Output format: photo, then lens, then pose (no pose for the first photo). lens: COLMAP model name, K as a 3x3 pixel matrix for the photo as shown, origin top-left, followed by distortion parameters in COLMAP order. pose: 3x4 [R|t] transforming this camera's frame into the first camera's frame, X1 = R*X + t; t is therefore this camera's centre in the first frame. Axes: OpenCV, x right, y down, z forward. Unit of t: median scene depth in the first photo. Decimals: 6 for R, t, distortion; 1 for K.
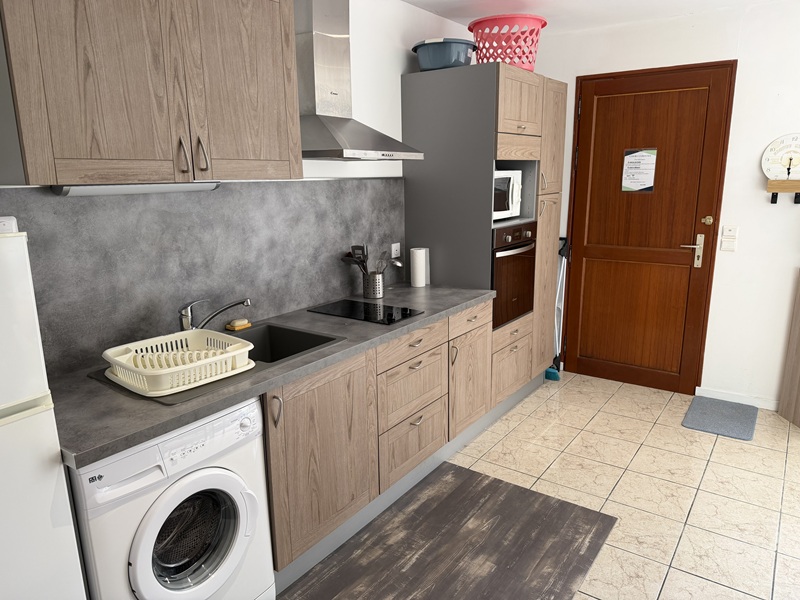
lens RADIAL K [[560.4, 0, 399.9], [0, 560.4, 303.2], [0, 0, 1]] dist [0.125525, -0.199109]
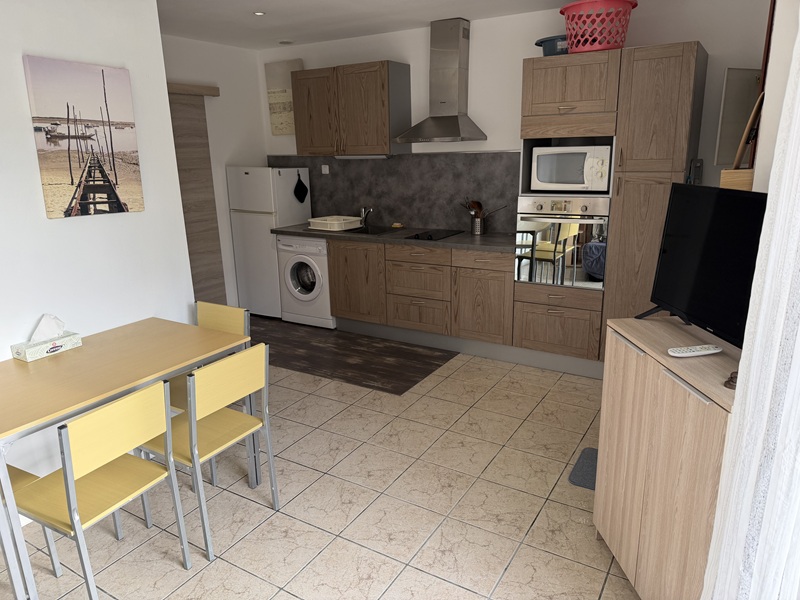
lens RADIAL K [[559.1, 0, 400.9], [0, 559.1, 299.1], [0, 0, 1]] dist [0.094178, -0.127379]
pose [[0.068928, 0.273119, -0.959508, 1.668102], [-0.201511, 0.945782, 0.254736, -0.218385], [0.977058, 0.175793, 0.120228, 0.778786]]
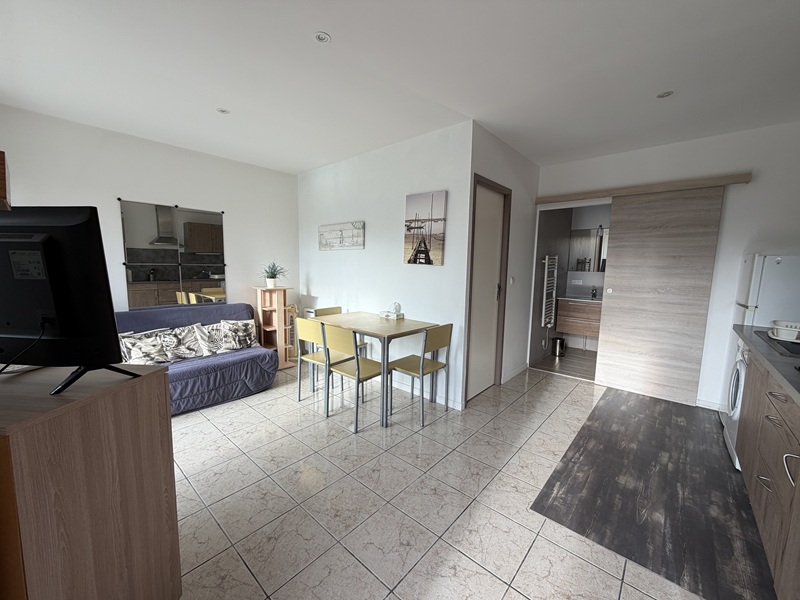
lens RADIAL K [[319.8, 0, 397.3], [0, 319.8, 298.5], [0, 0, 1]] dist [-0.000831, -0.000069]
pose [[-0.994075, -0.015508, 0.107586, 0.585145], [0.020229, 0.946087, 0.323281, -0.256951], [-0.106799, 0.323542, -0.940167, 1.498913]]
